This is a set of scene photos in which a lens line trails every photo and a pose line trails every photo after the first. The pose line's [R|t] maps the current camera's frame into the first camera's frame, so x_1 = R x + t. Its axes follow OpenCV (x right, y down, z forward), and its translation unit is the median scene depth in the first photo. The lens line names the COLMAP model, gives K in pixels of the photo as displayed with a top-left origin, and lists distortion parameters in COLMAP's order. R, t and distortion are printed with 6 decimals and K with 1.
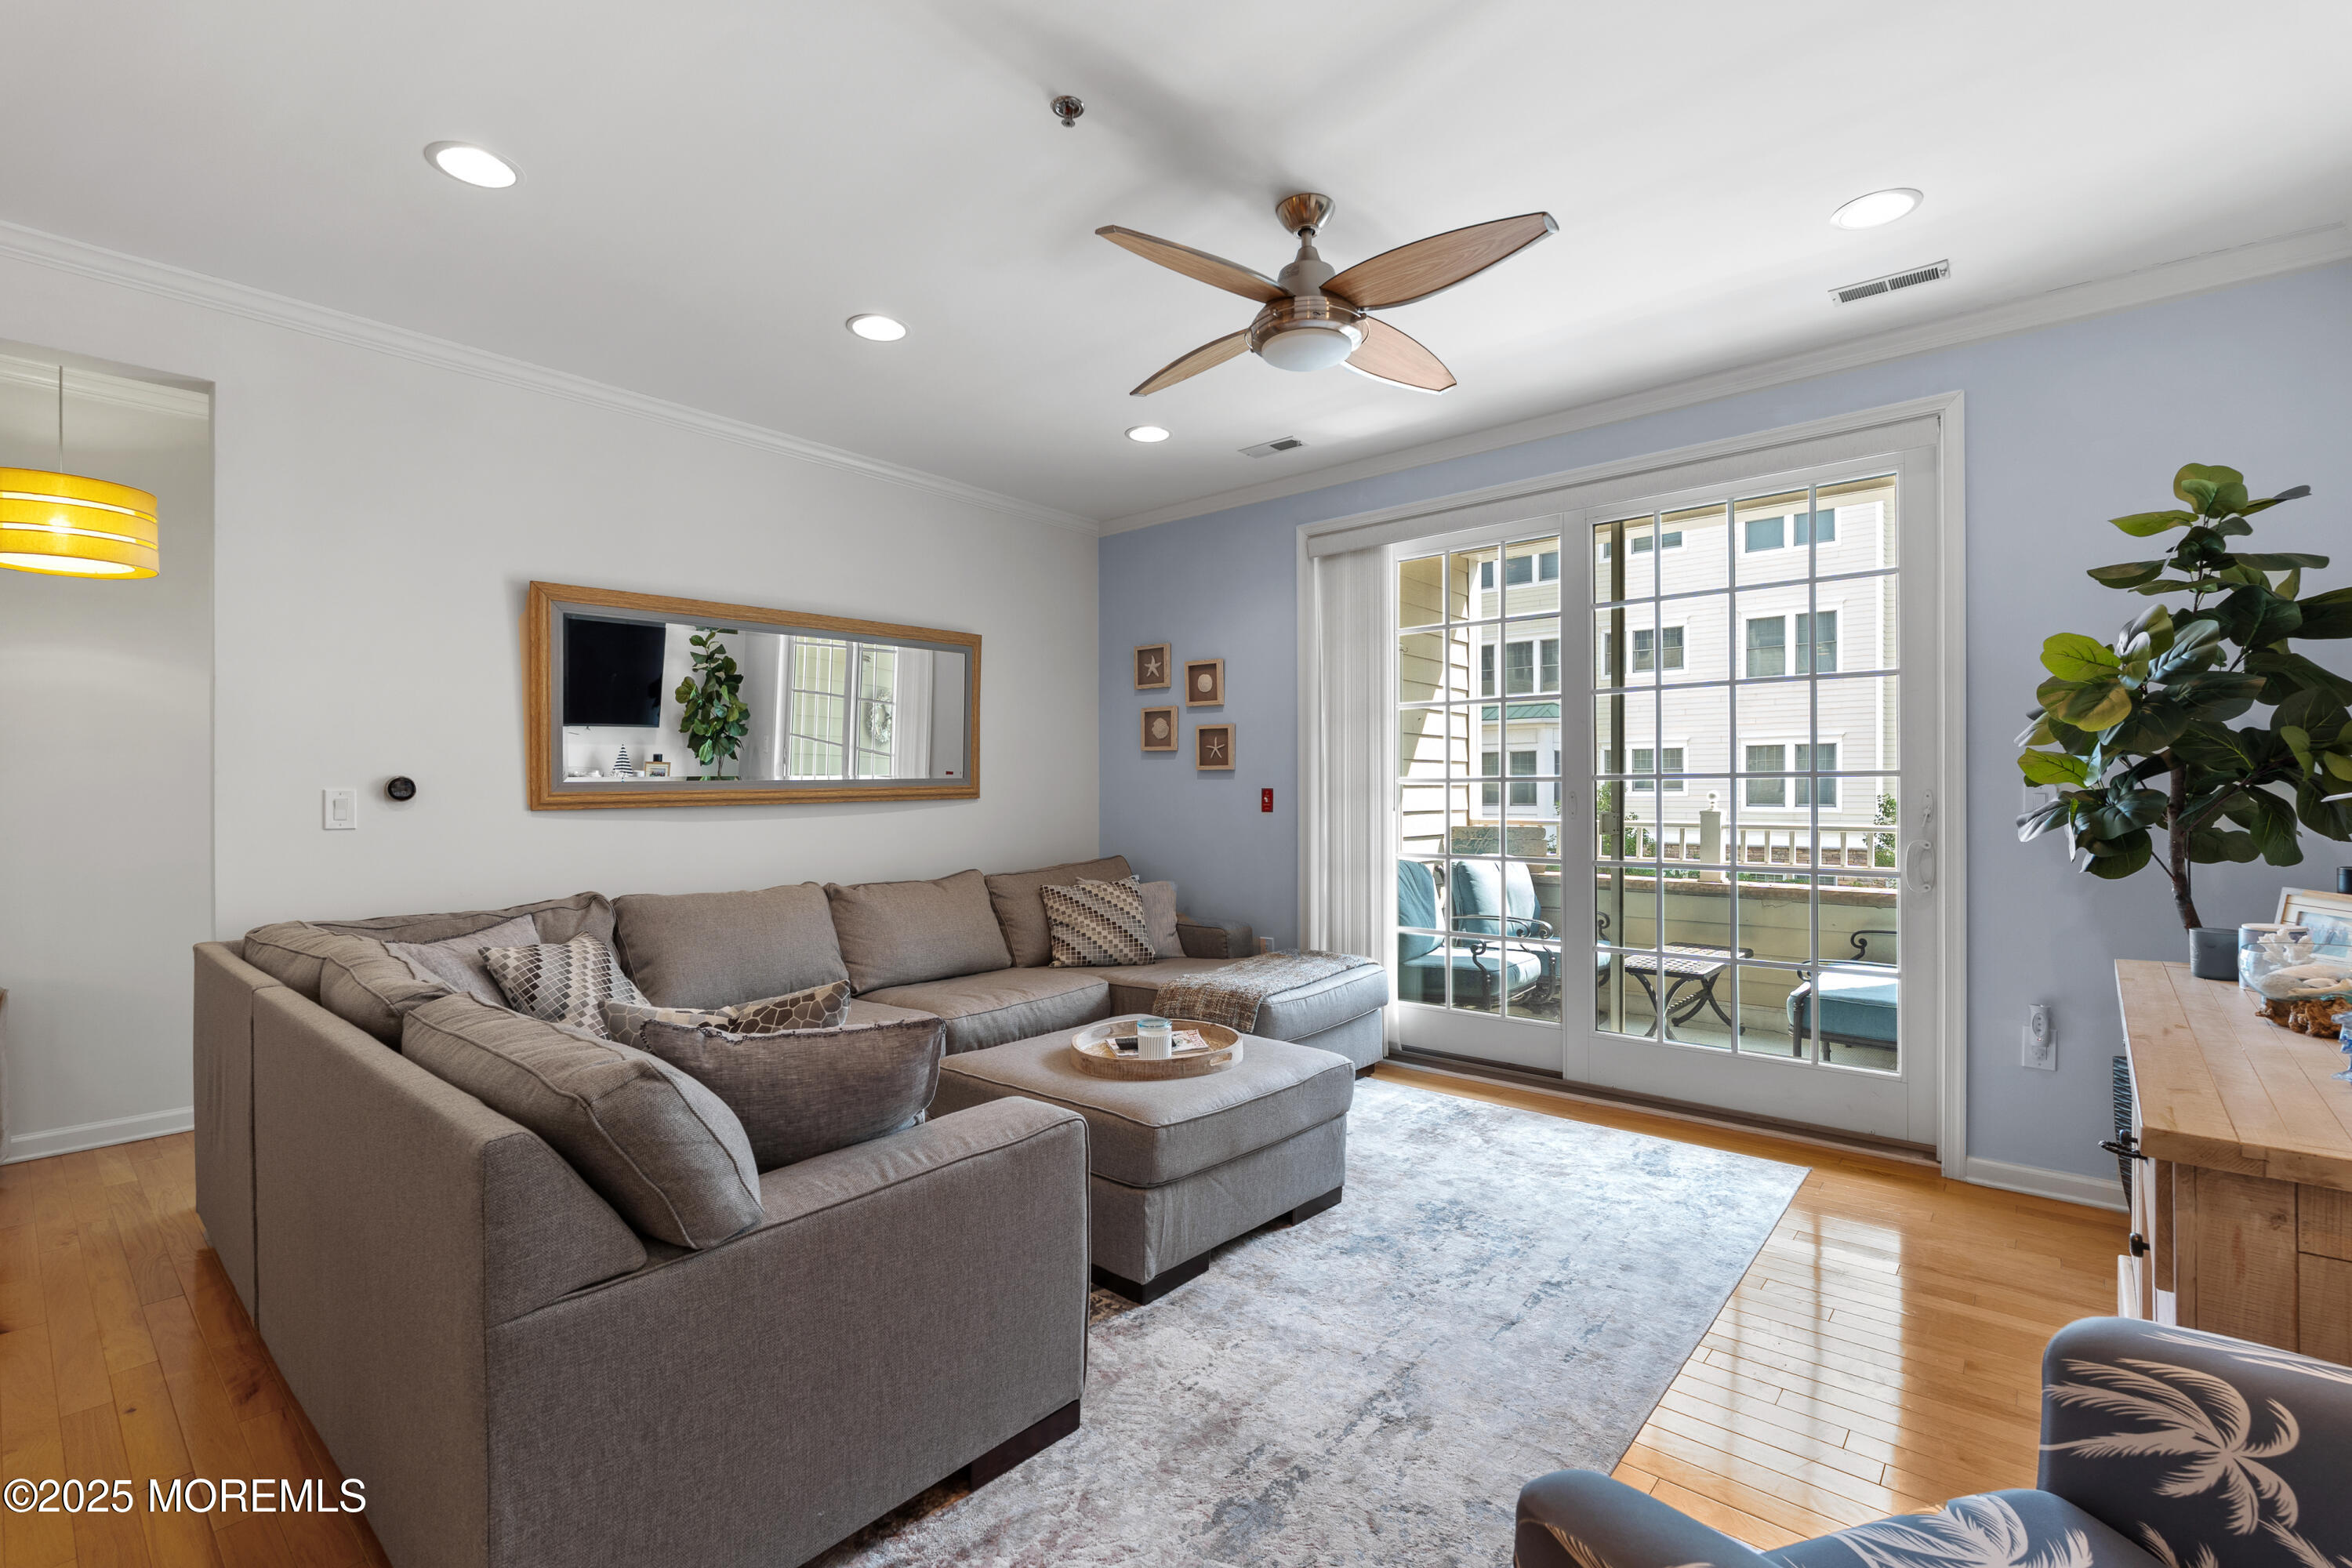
lens RADIAL K [[1045.5, 0, 1176.0], [0, 1045.5, 784.0], [0, 0, 1]] dist [-0.001559, 0.000362]
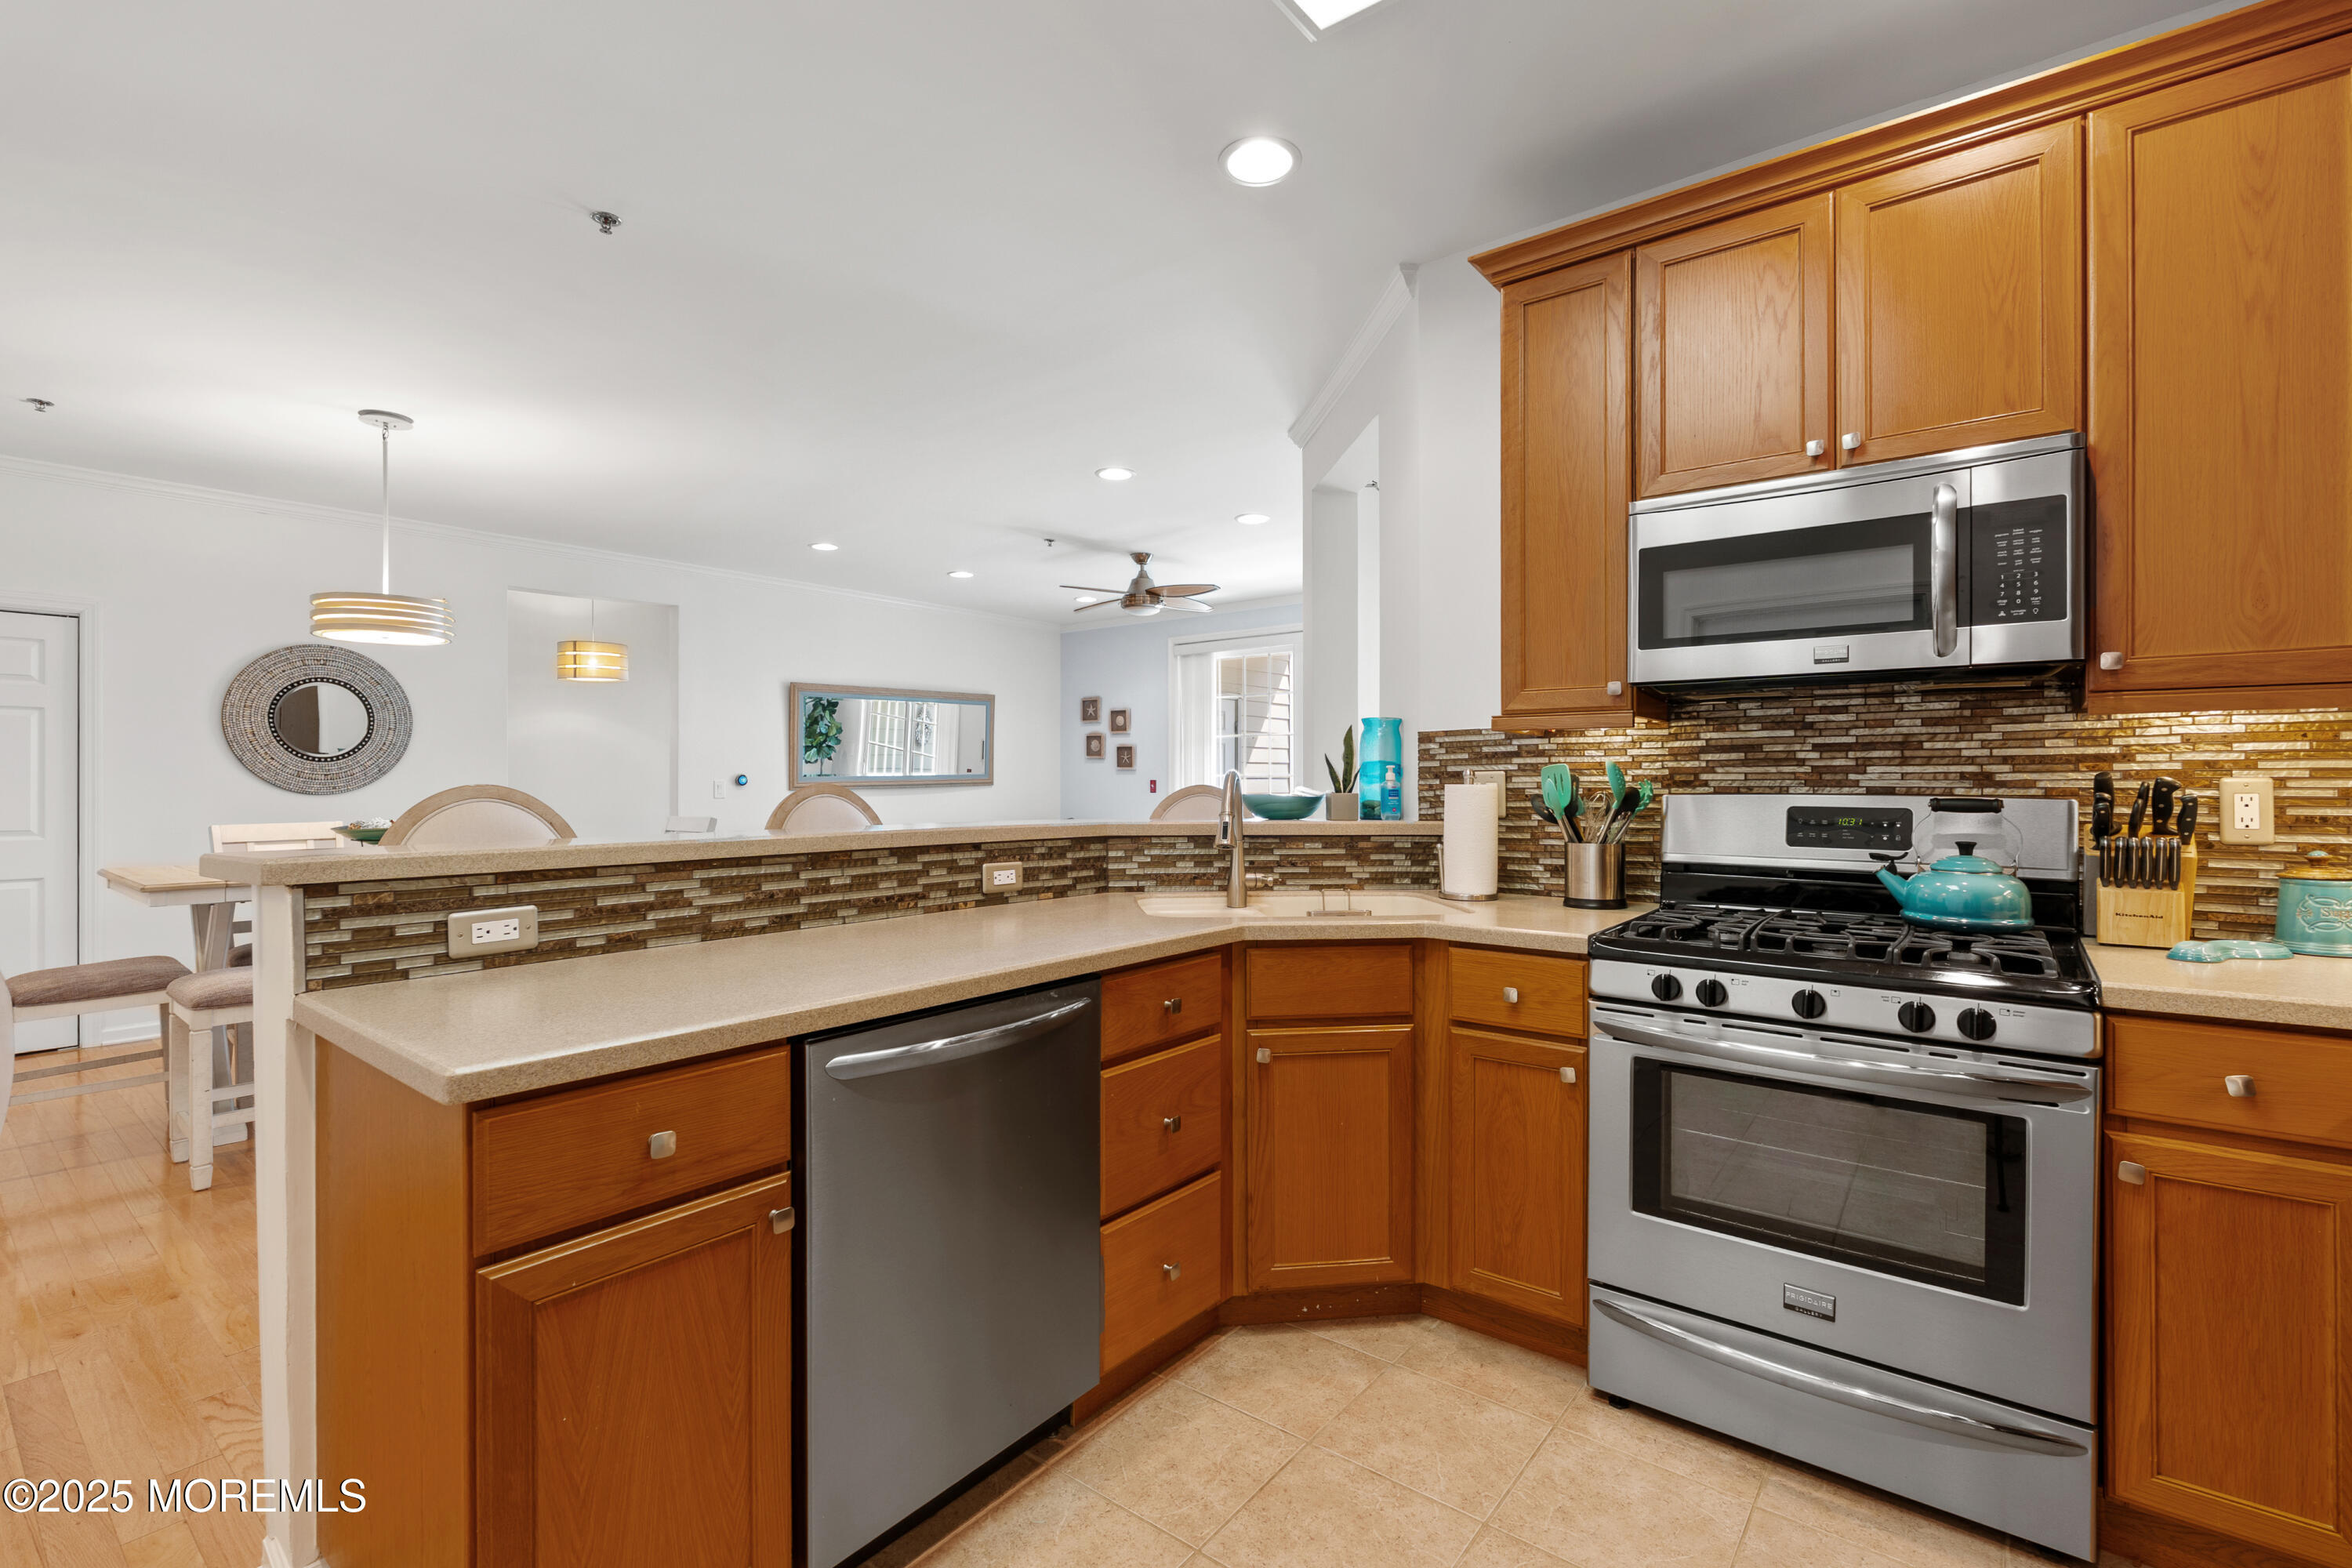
lens RADIAL K [[1045.5, 0, 1176.0], [0, 1045.5, 784.0], [0, 0, 1]] dist [-0.001559, 0.000362]
pose [[0.999152, -0.001570, 0.041153, 0.051465], [0.001264, 0.999972, 0.007440, -0.001904], [-0.041164, -0.007381, 0.999125, -0.821968]]
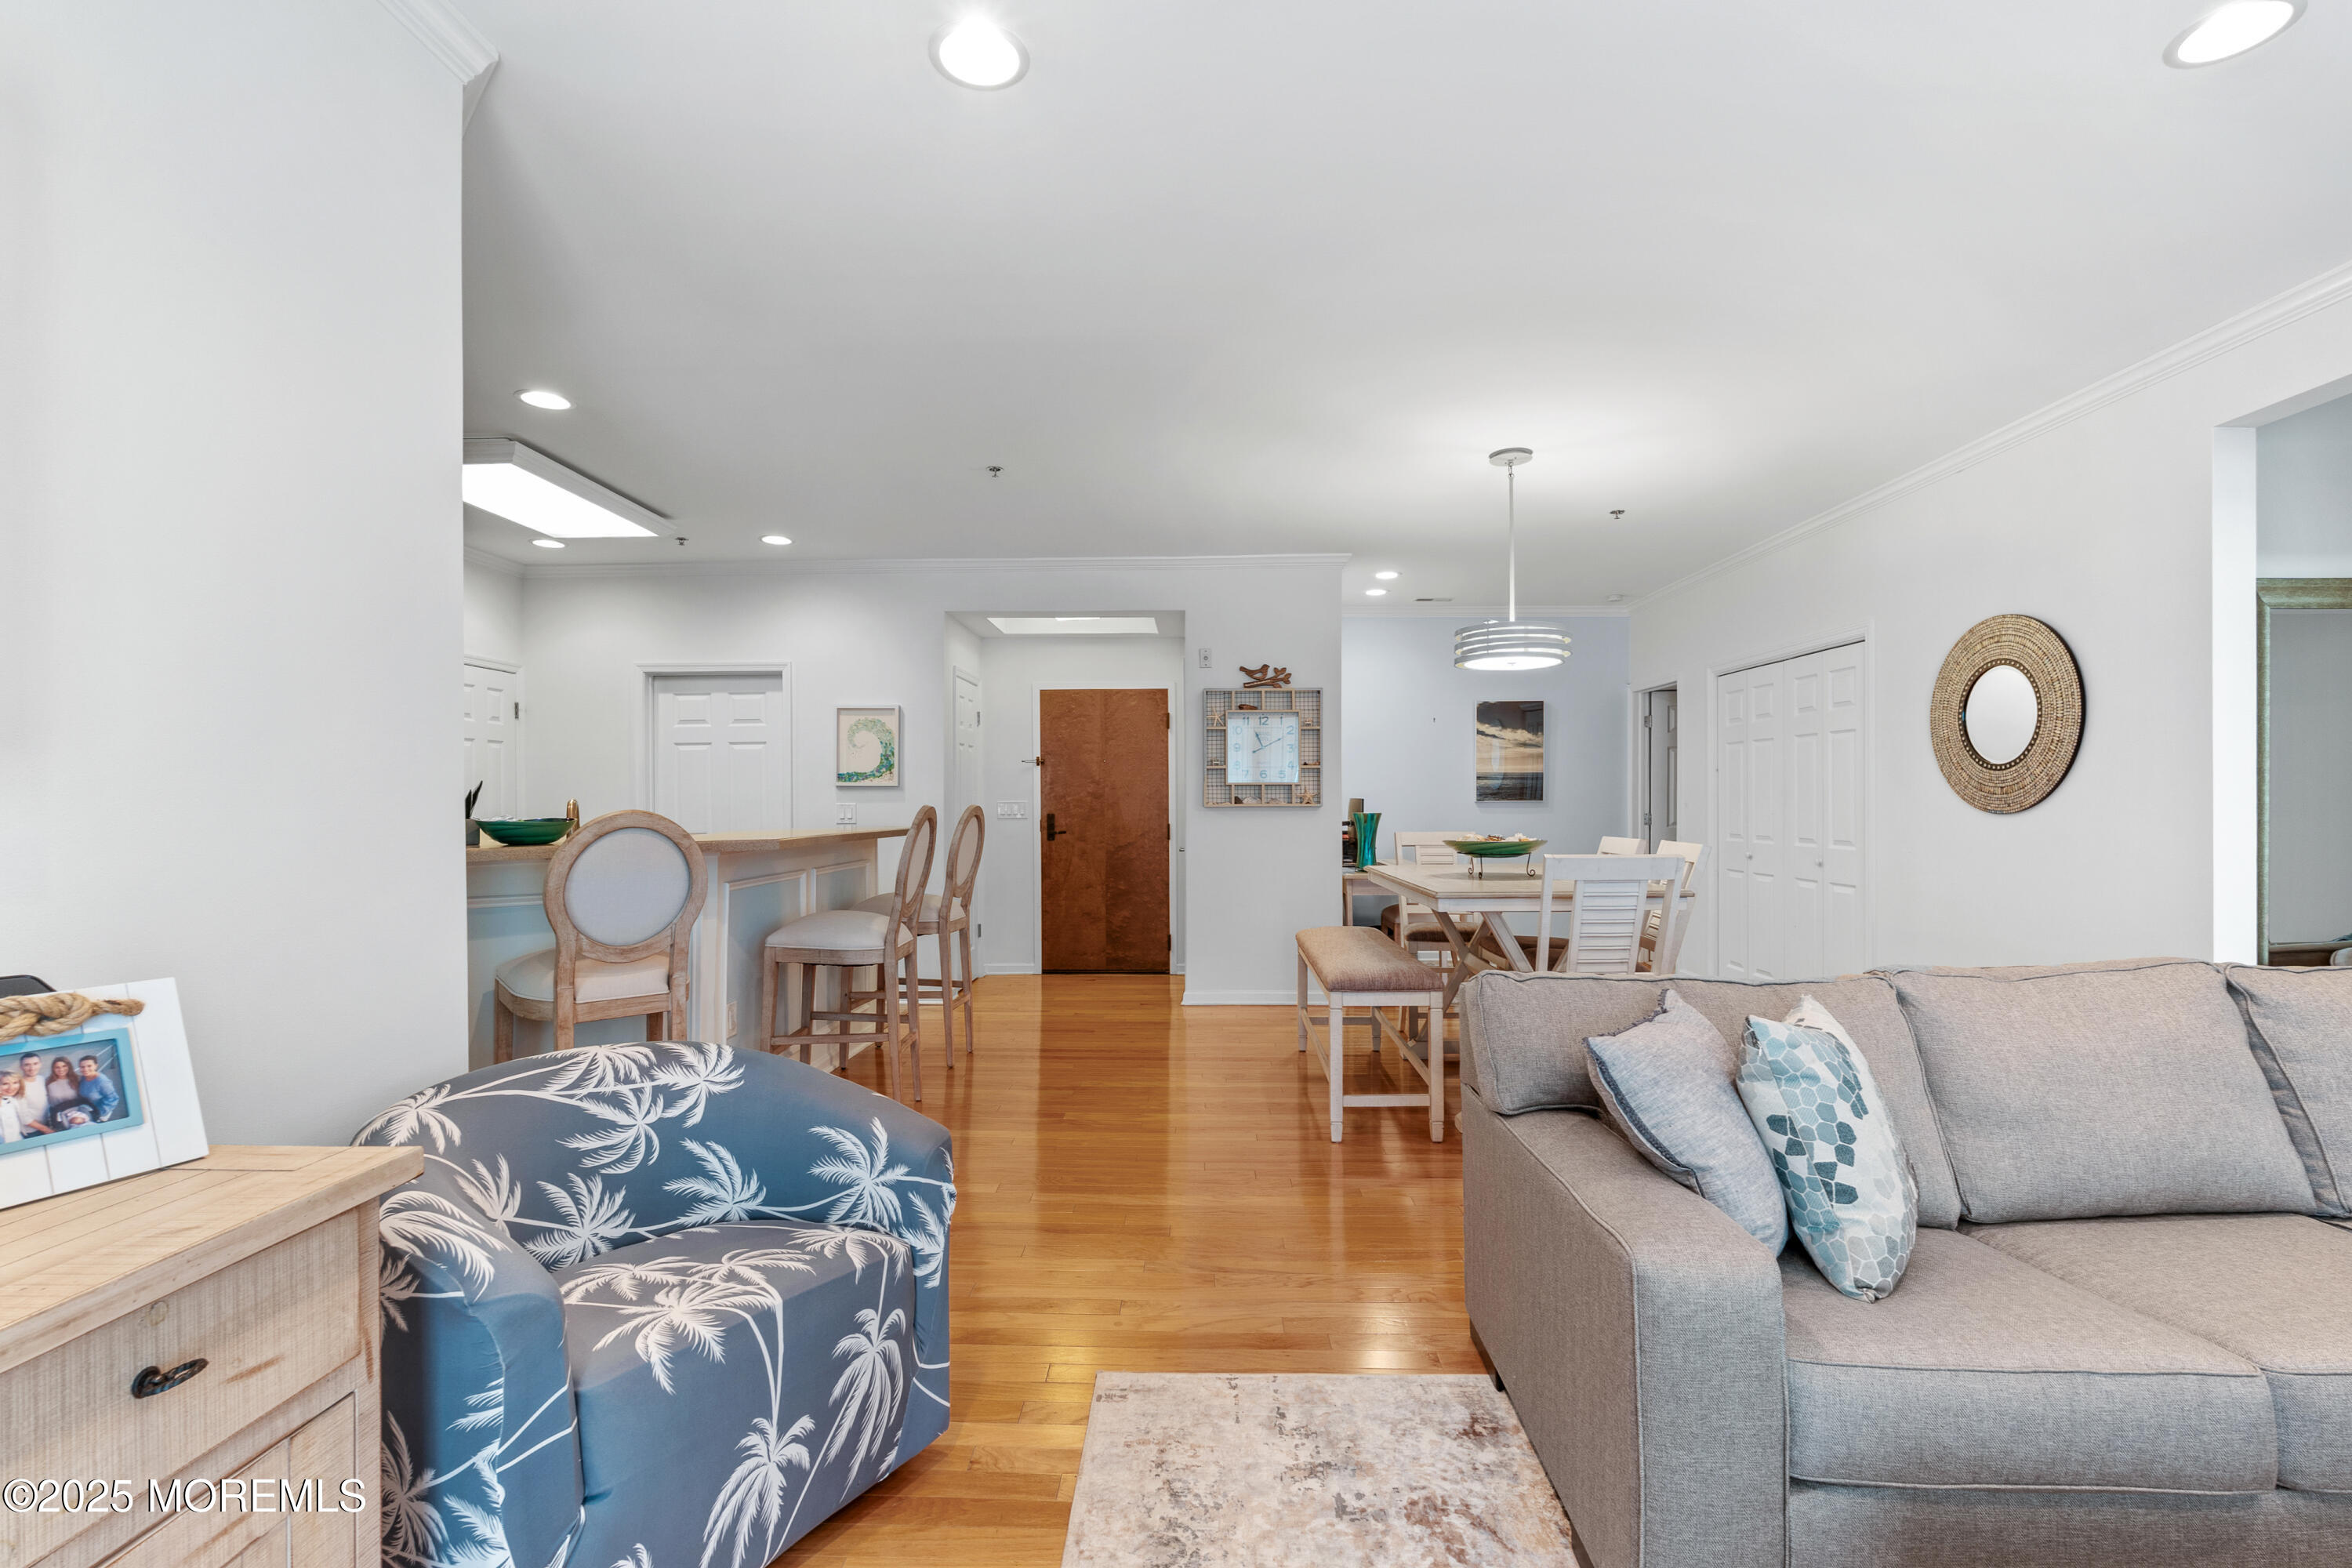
lens RADIAL K [[1045.5, 0, 1176.0], [0, 1045.5, 784.0], [0, 0, 1]] dist [-0.001559, 0.000362]
pose [[-0.774006, -0.004103, -0.633165, 0.236027], [0.009106, 0.999803, -0.017610, 0.001420], [0.633113, -0.019396, -0.773816, 0.535218]]
